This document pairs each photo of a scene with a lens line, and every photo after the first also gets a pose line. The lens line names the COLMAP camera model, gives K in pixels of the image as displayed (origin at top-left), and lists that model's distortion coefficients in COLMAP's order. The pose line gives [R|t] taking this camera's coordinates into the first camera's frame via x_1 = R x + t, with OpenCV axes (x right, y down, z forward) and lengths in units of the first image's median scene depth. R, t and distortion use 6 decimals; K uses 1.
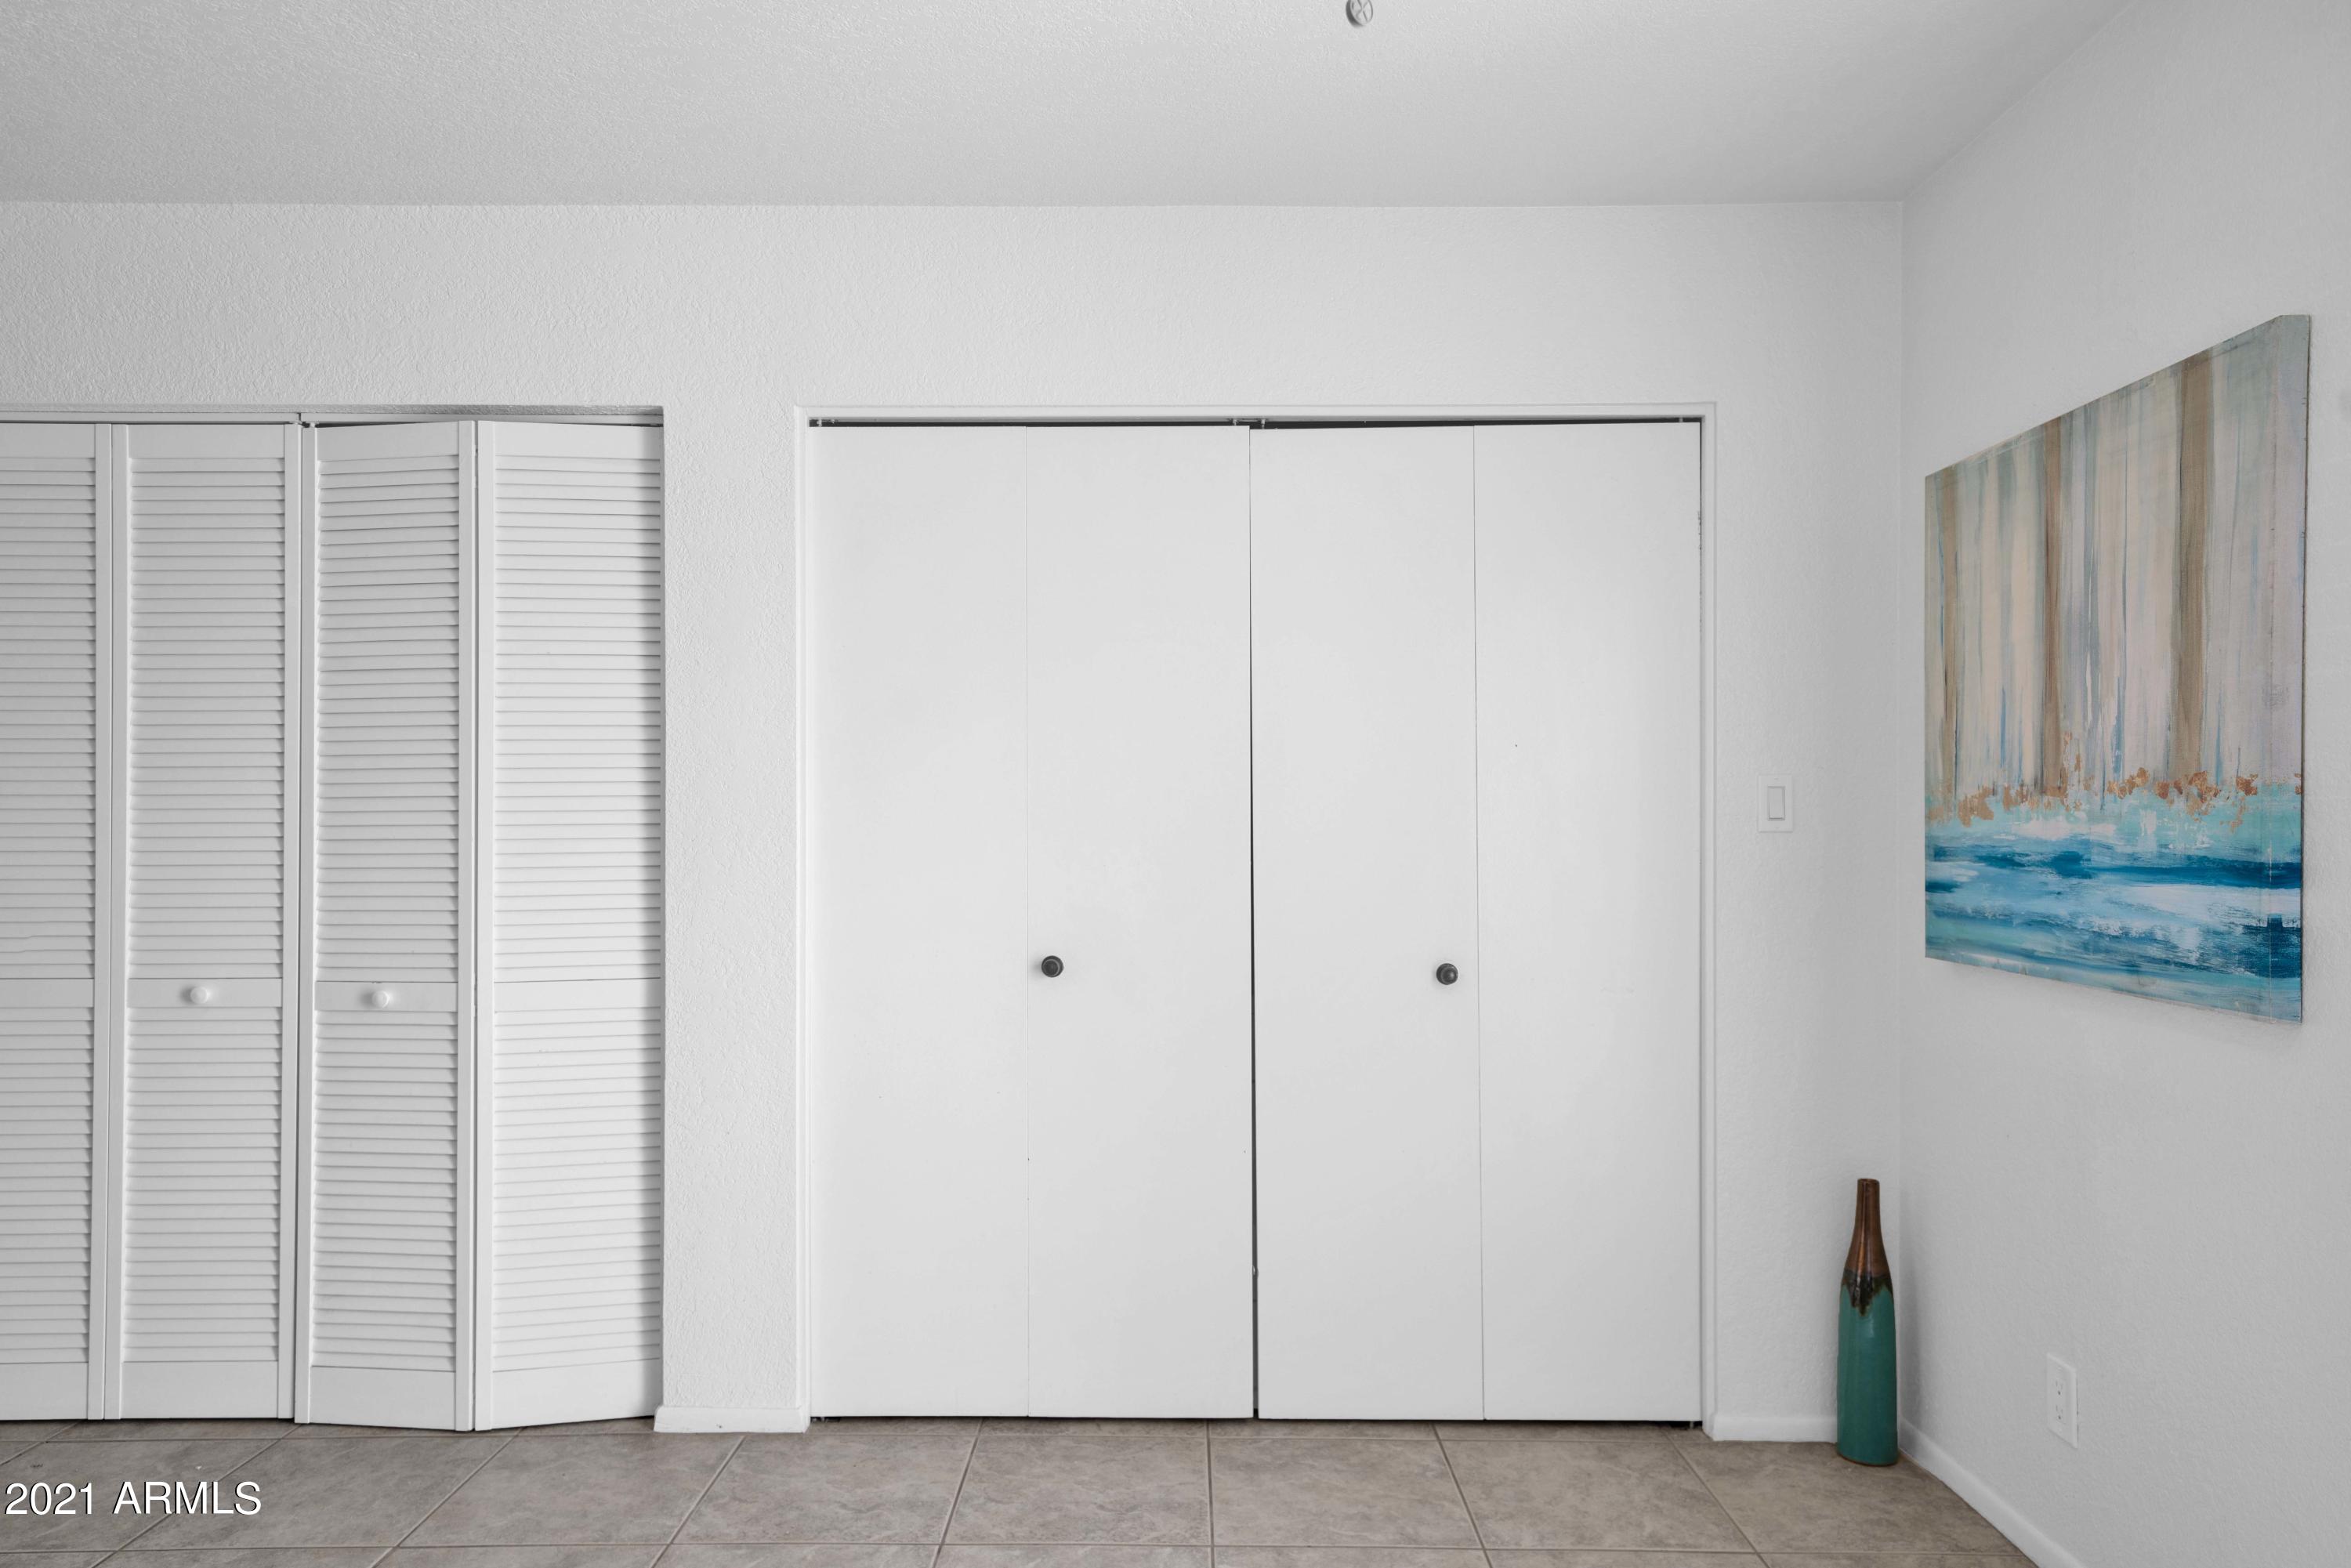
lens RADIAL K [[1528.6, 0, 1171.7], [0, 1528.6, 803.5], [0, 0, 1]] dist [0.001155, 0.001692]
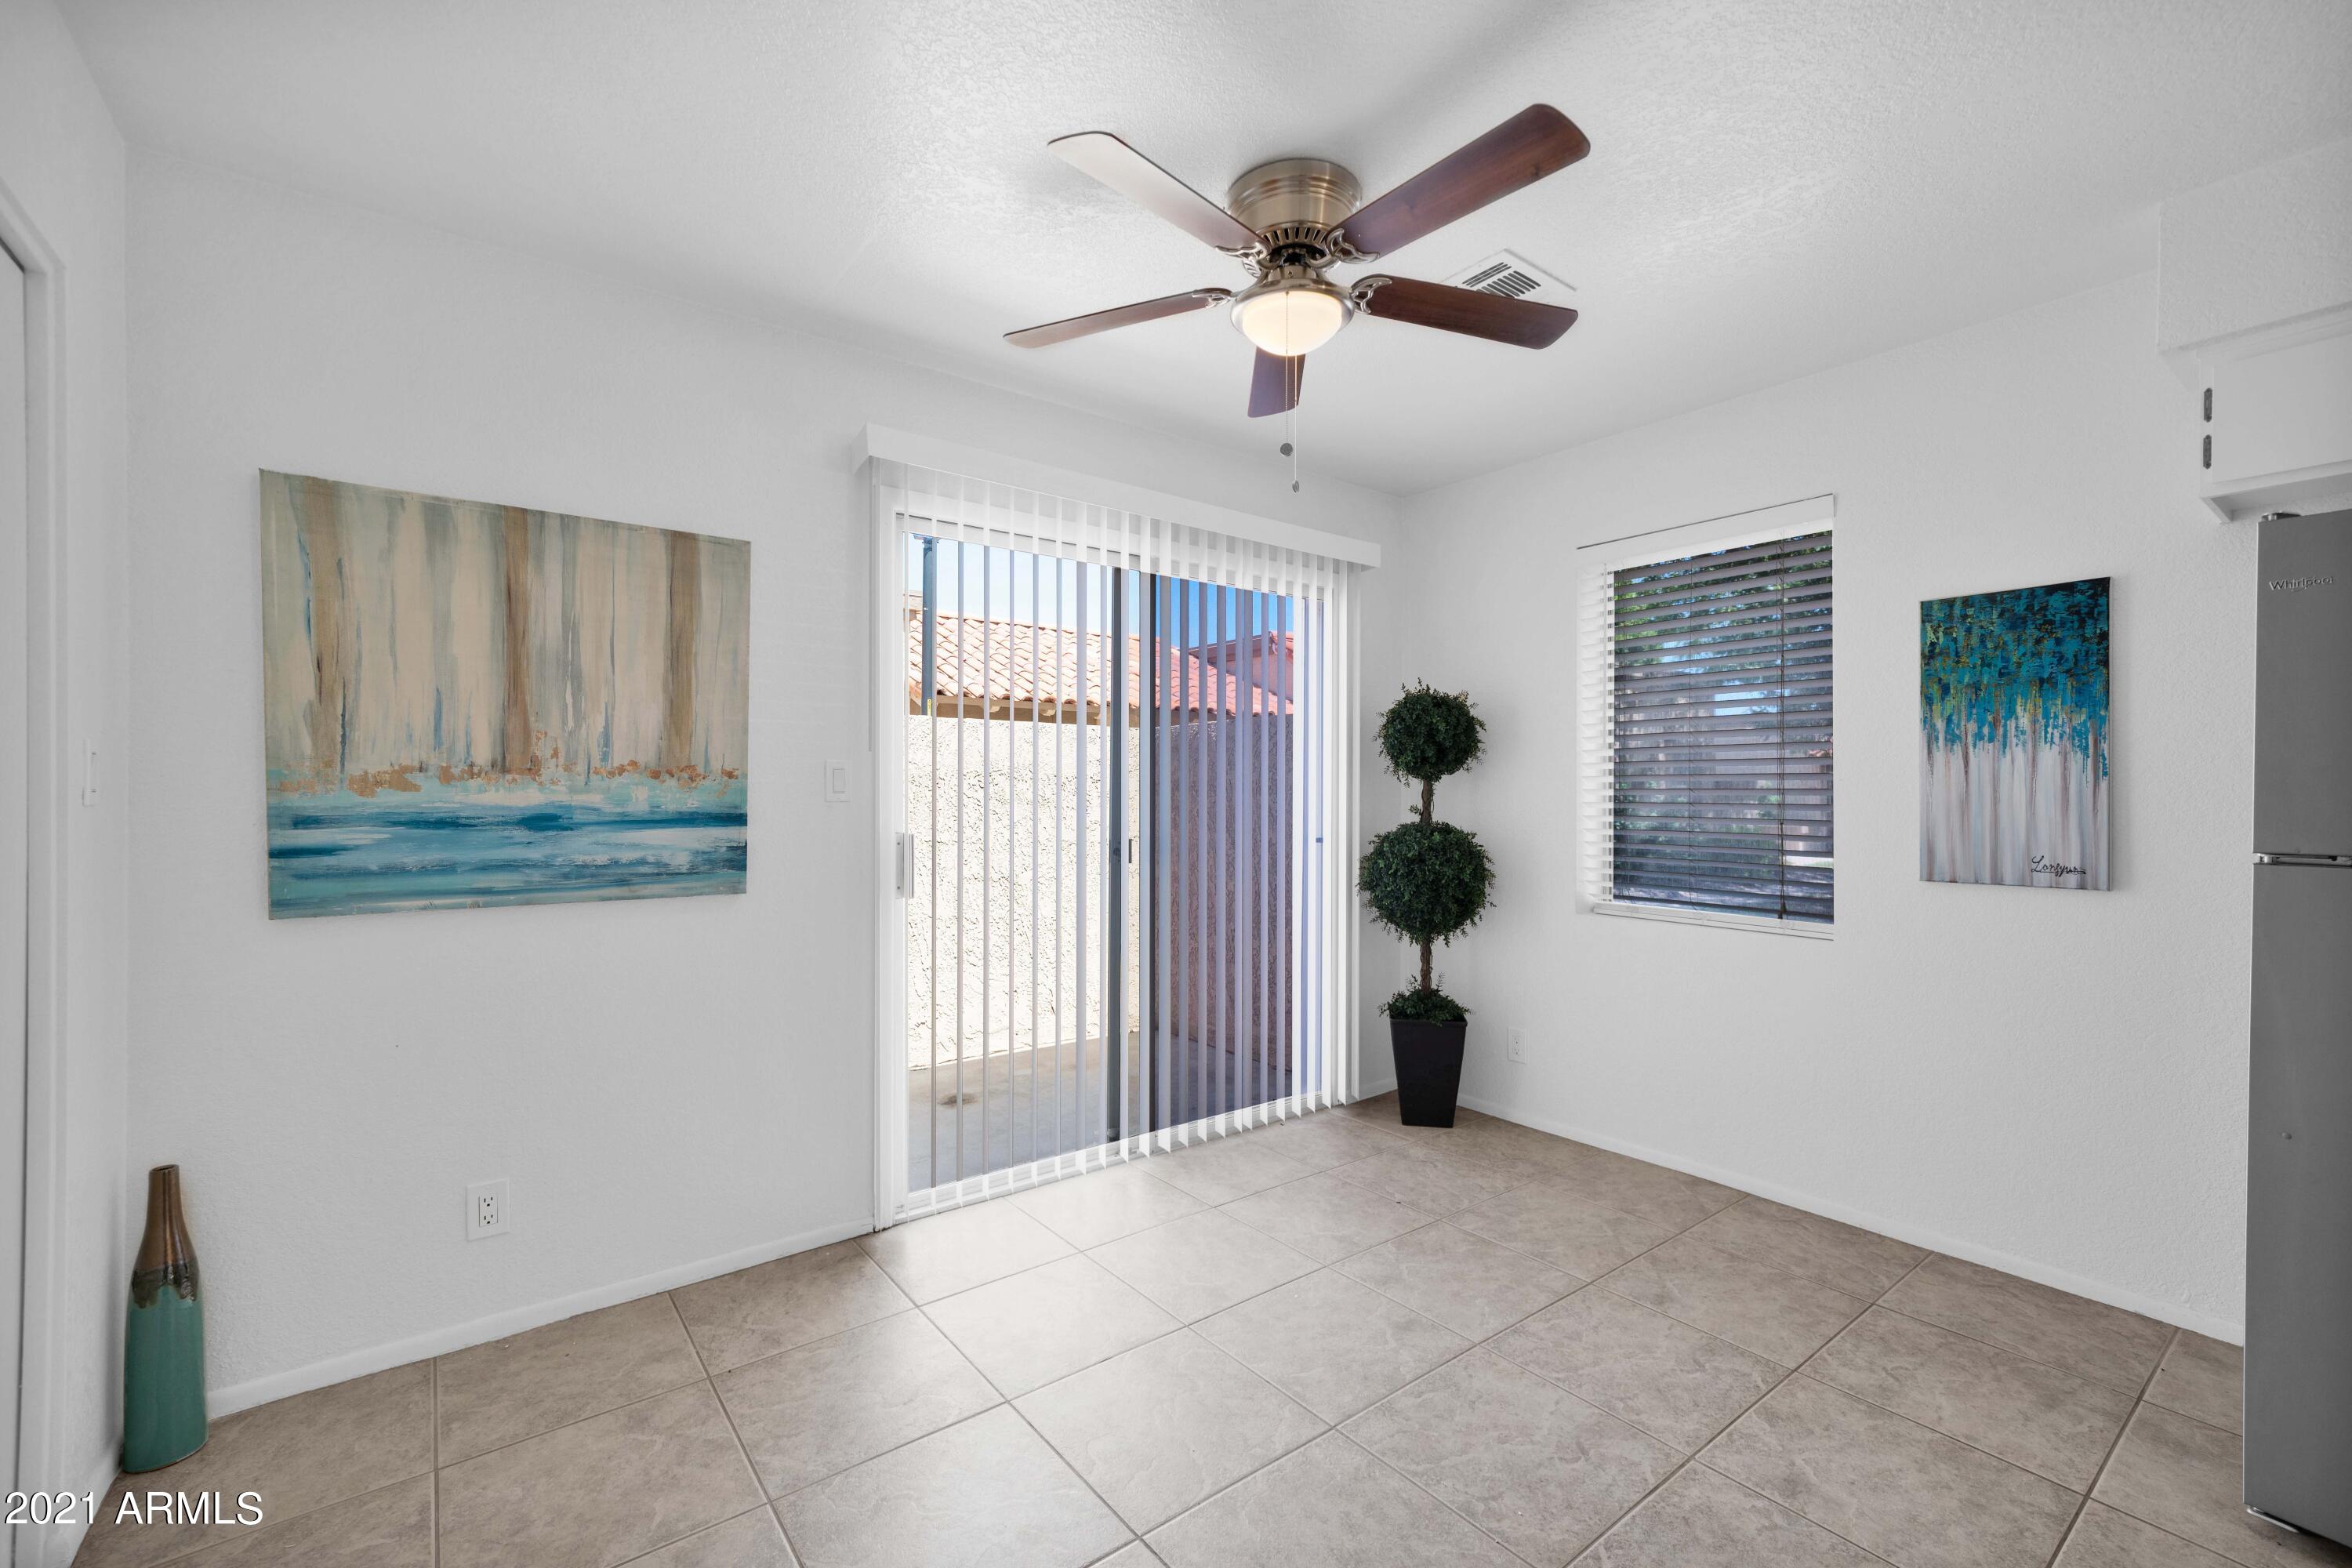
lens RADIAL K [[978.5, 0, 1183.3], [0, 978.5, 787.2], [0, 0, 1]] dist [-0.000221, -0.000176]
pose [[-0.611408, 0.001759, 0.791314, -0.535304], [-0.010040, 0.999900, -0.009980, 0.009926], [-0.791252, -0.014046, -0.611329, 1.111298]]
